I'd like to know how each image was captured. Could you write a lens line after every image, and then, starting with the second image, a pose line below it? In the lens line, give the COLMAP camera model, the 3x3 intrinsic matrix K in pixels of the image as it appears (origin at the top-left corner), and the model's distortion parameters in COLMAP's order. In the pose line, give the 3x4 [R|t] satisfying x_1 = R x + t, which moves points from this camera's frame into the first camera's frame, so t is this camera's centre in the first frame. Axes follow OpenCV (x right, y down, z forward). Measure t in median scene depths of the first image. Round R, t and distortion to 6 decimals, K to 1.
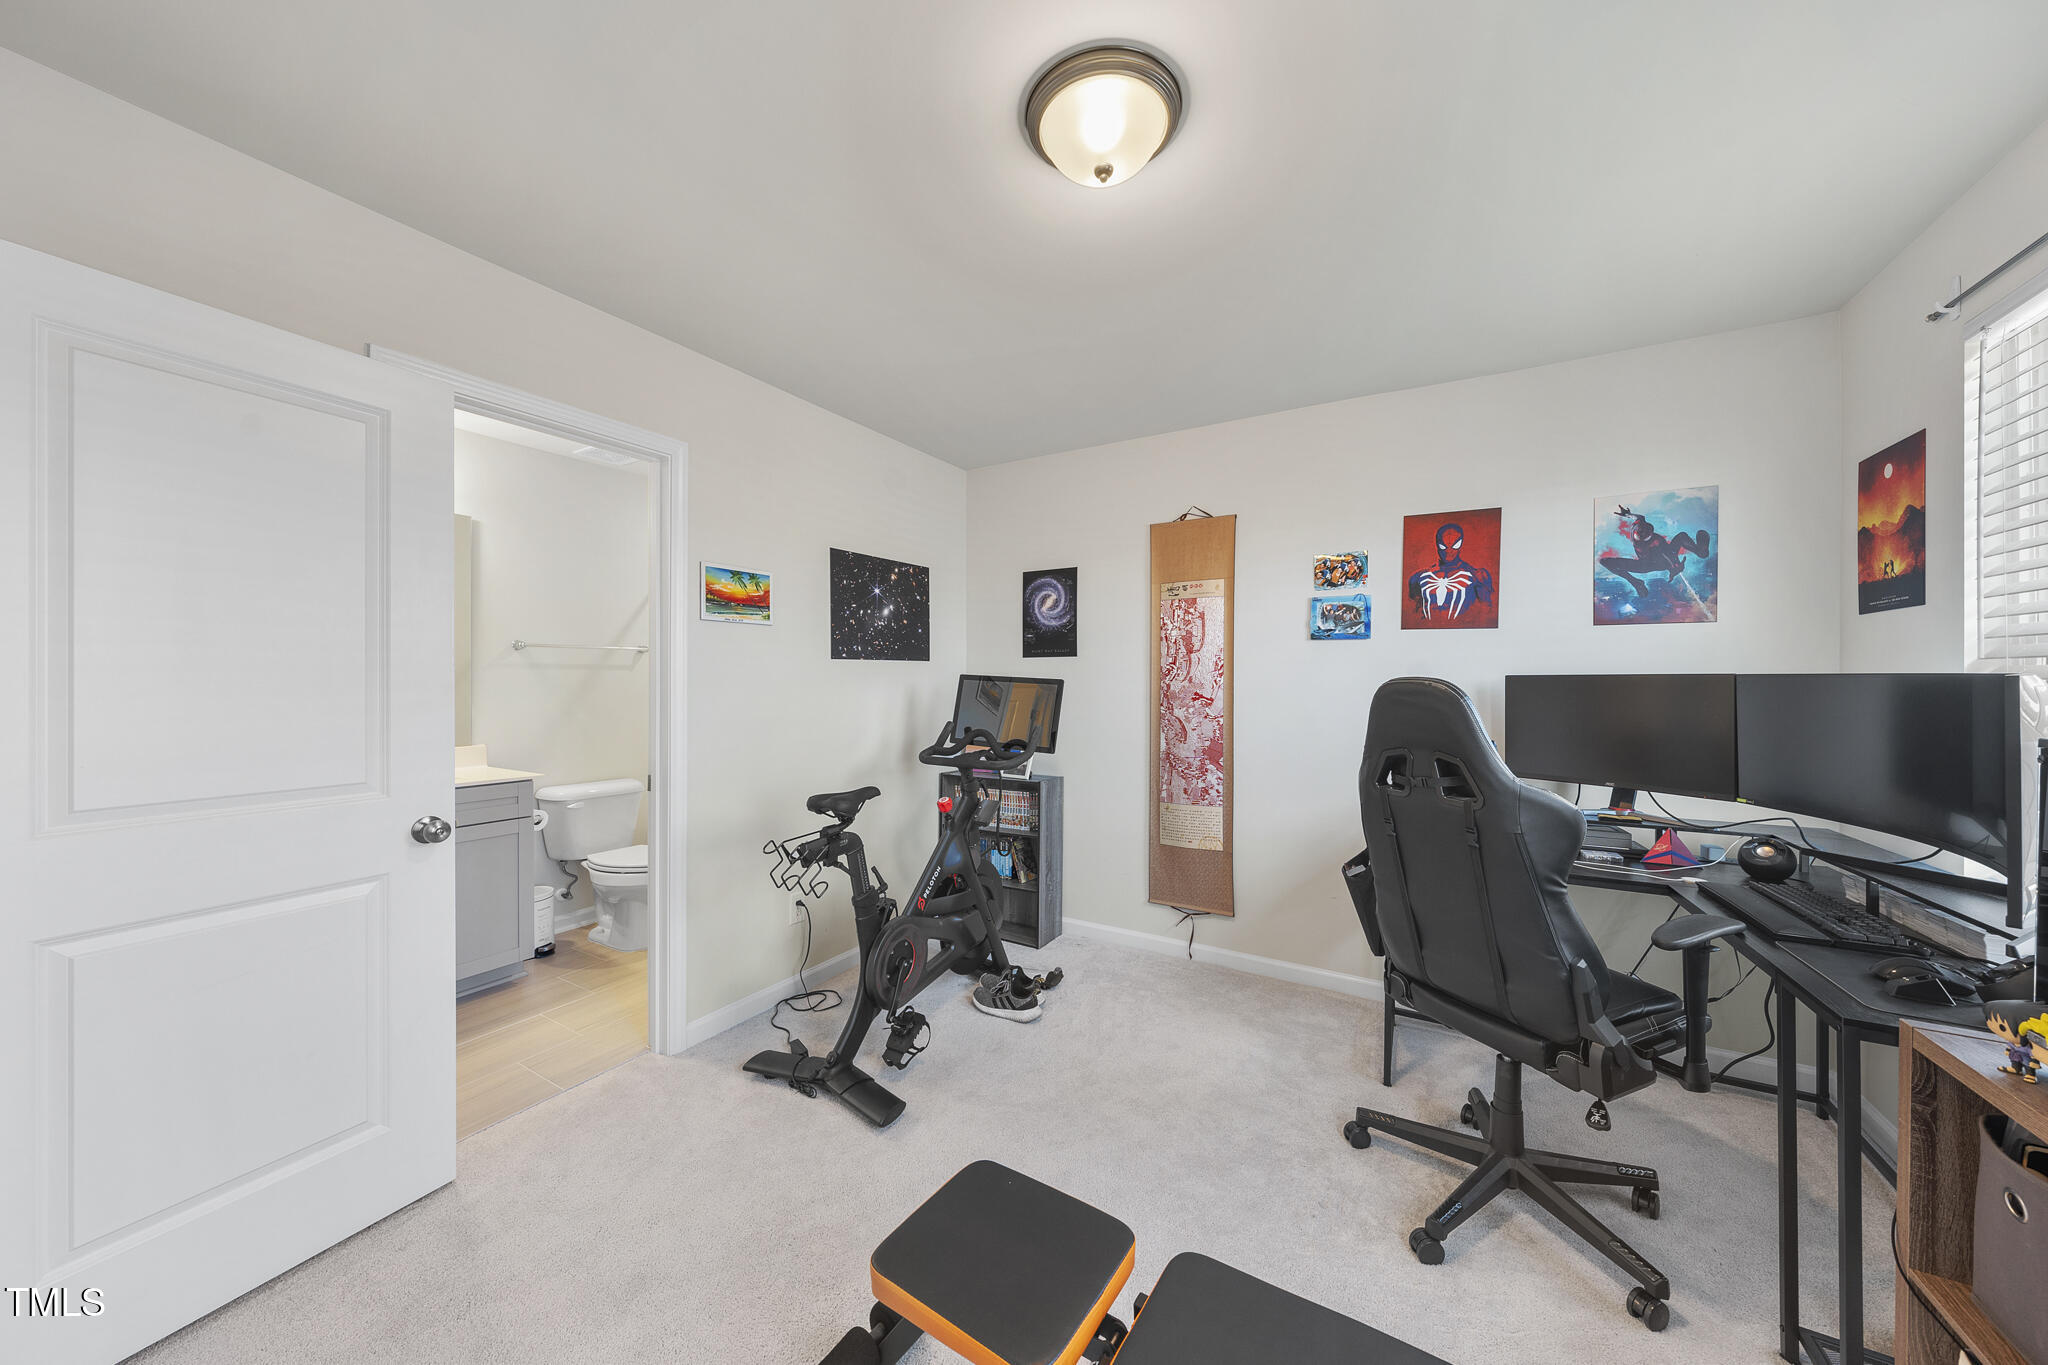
lens RADIAL K [[706.6, 0, 1023.2], [0, 706.6, 679.5], [0, 0, 1]] dist [0.000094, 0.000016]
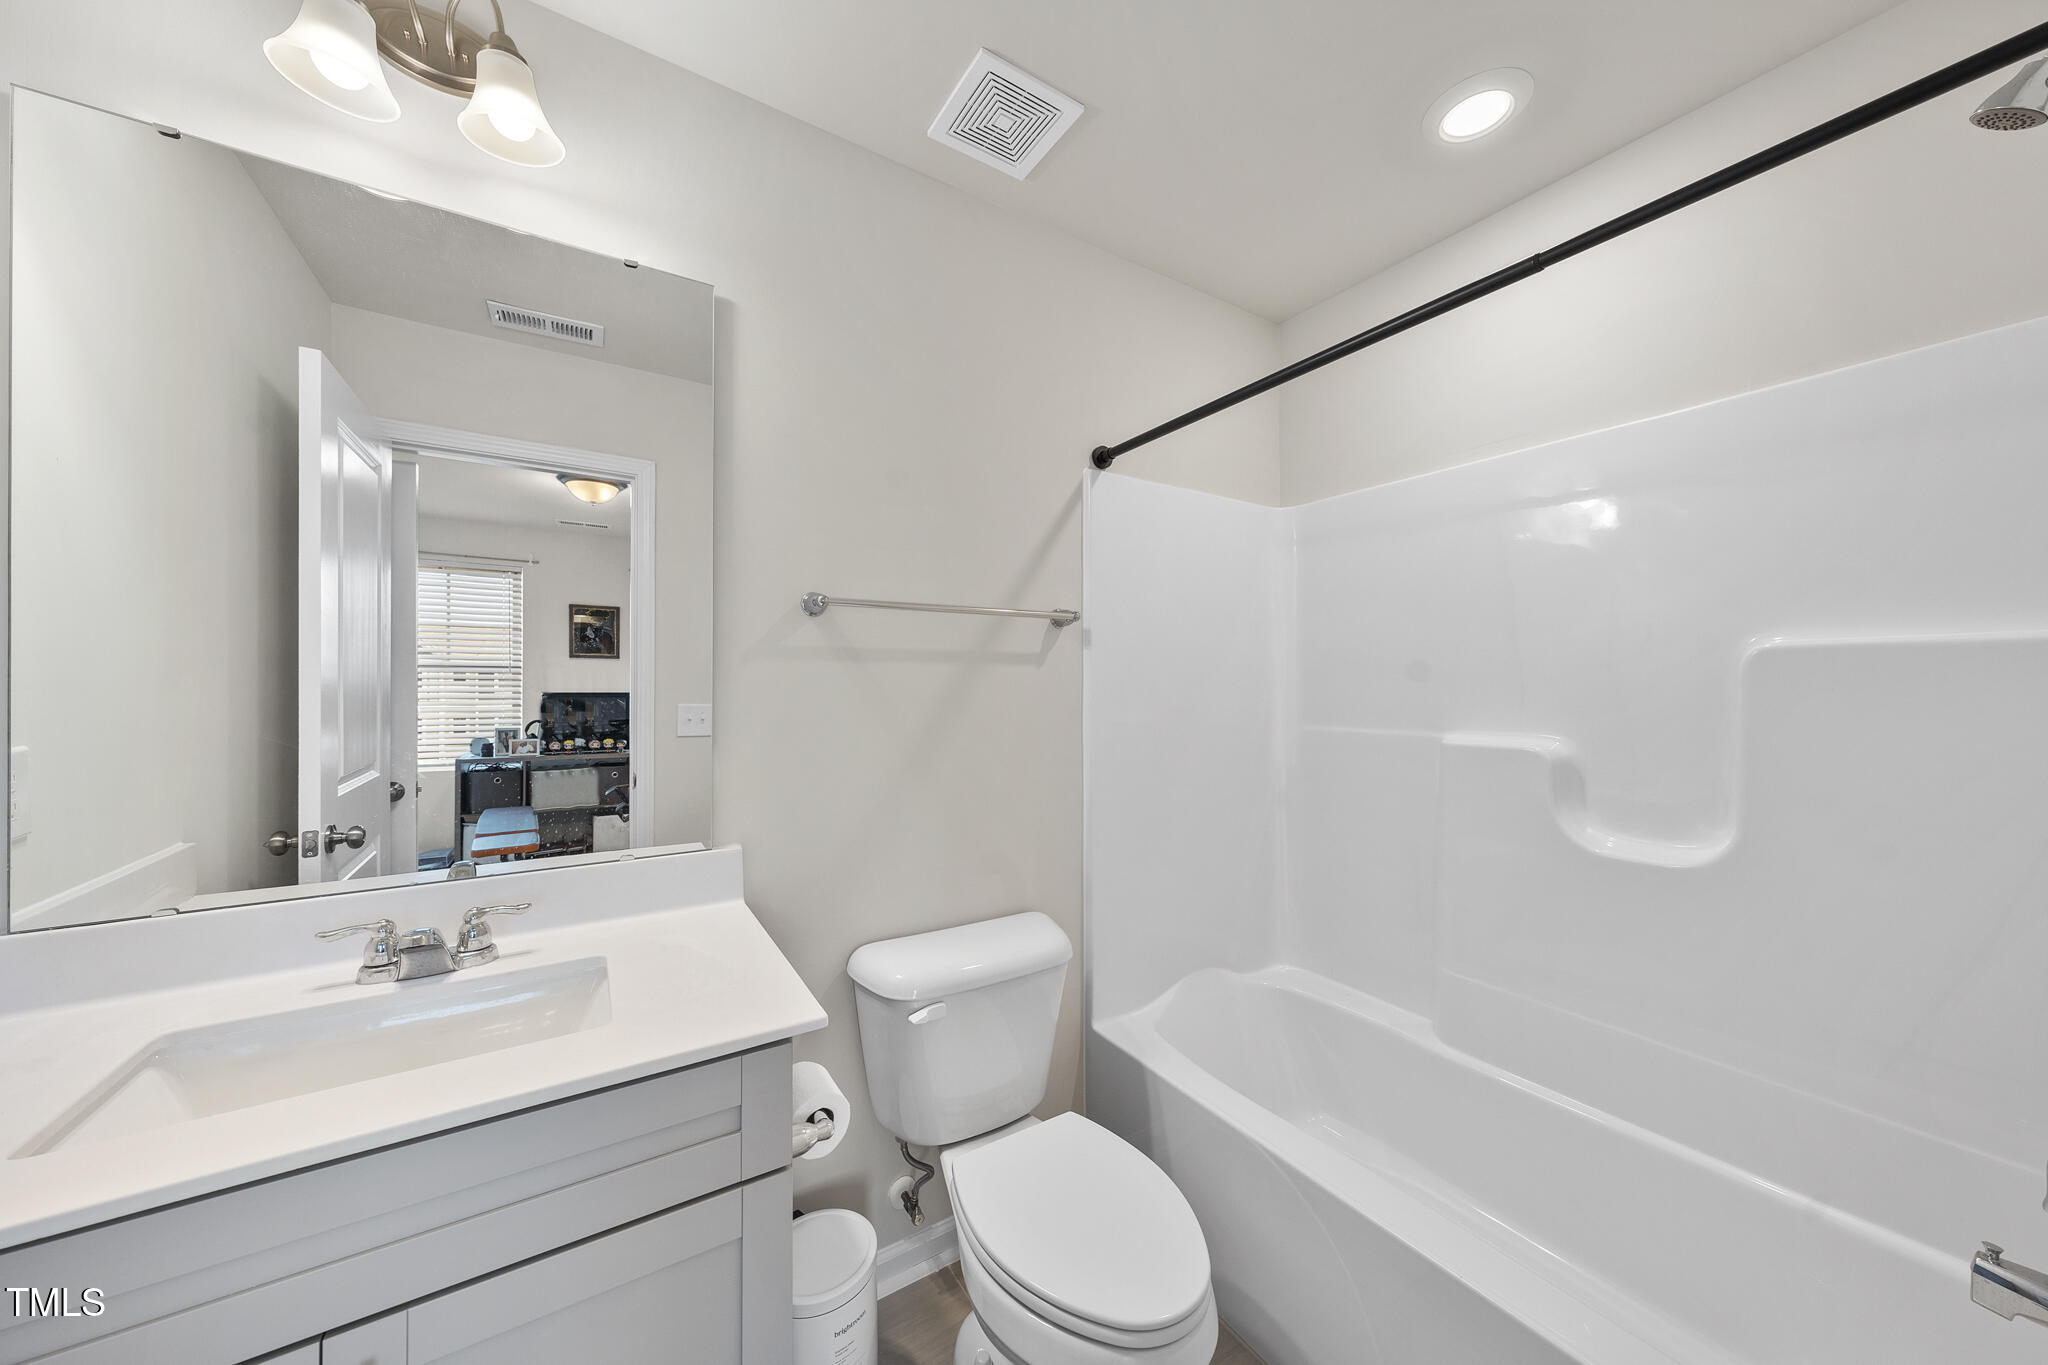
lens RADIAL K [[706.6, 0, 1031.0], [0, 706.6, 687.4], [0, 0, 1]] dist [0.000094, 0.000016]
pose [[0.906310, -0.000415, -0.422612, -0.410644], [-0.001881, 0.999986, -0.005017, 0.003274], [0.422608, 0.005342, 0.906297, 0.658713]]
